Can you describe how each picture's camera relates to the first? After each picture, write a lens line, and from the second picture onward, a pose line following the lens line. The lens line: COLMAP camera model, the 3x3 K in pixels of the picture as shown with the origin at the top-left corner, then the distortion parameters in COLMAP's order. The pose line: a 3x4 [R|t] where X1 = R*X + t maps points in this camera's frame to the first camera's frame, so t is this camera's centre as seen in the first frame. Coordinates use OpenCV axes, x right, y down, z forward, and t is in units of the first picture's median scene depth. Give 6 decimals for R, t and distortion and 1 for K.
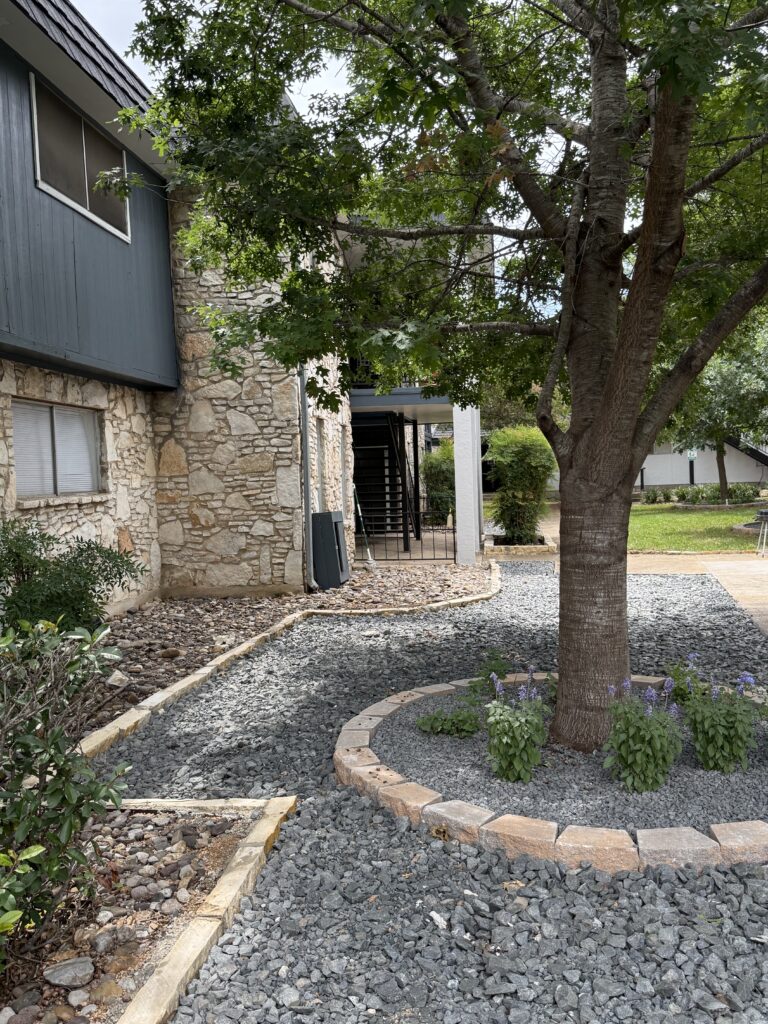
lens RADIAL K [[856.7, 0, 385.9], [0, 856.7, 513.3], [0, 0, 1]] dist [0.016430, 0.000288]
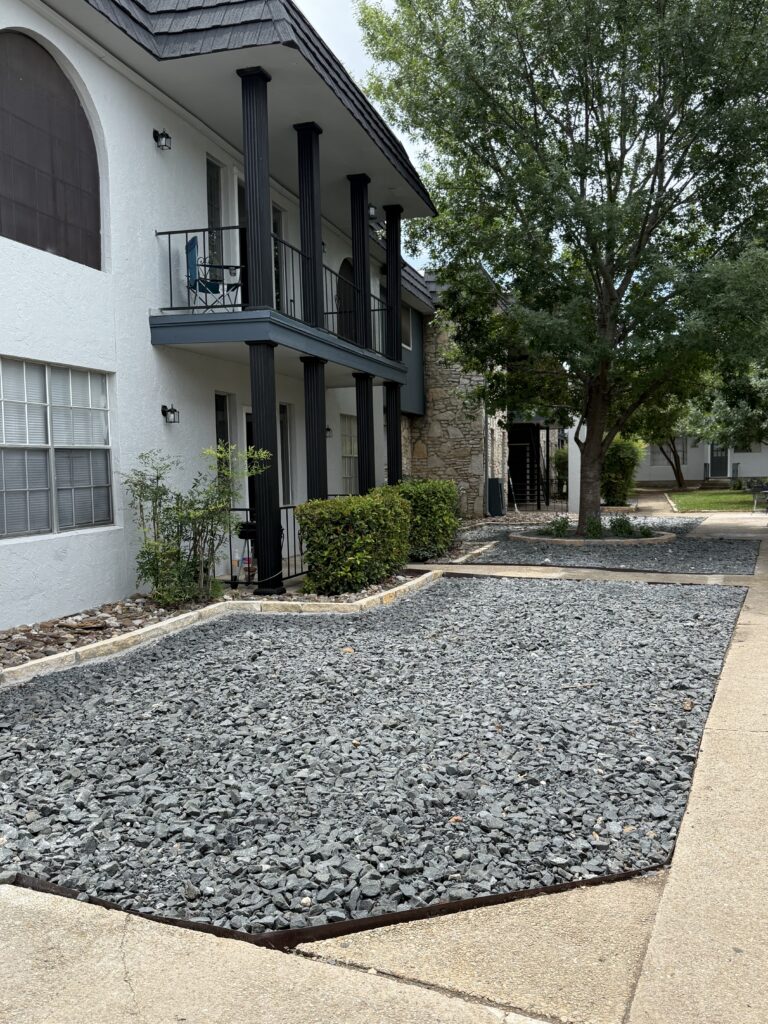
lens RADIAL K [[856.7, 0, 381.6], [0, 856.7, 516.1], [0, 0, 1]] dist [0.016430, 0.000288]
pose [[0.985742, 0.026459, -0.166173, 0.001203], [-0.024877, 0.999623, 0.011596, 0.059160], [0.166417, -0.007296, 0.986028, -0.834029]]
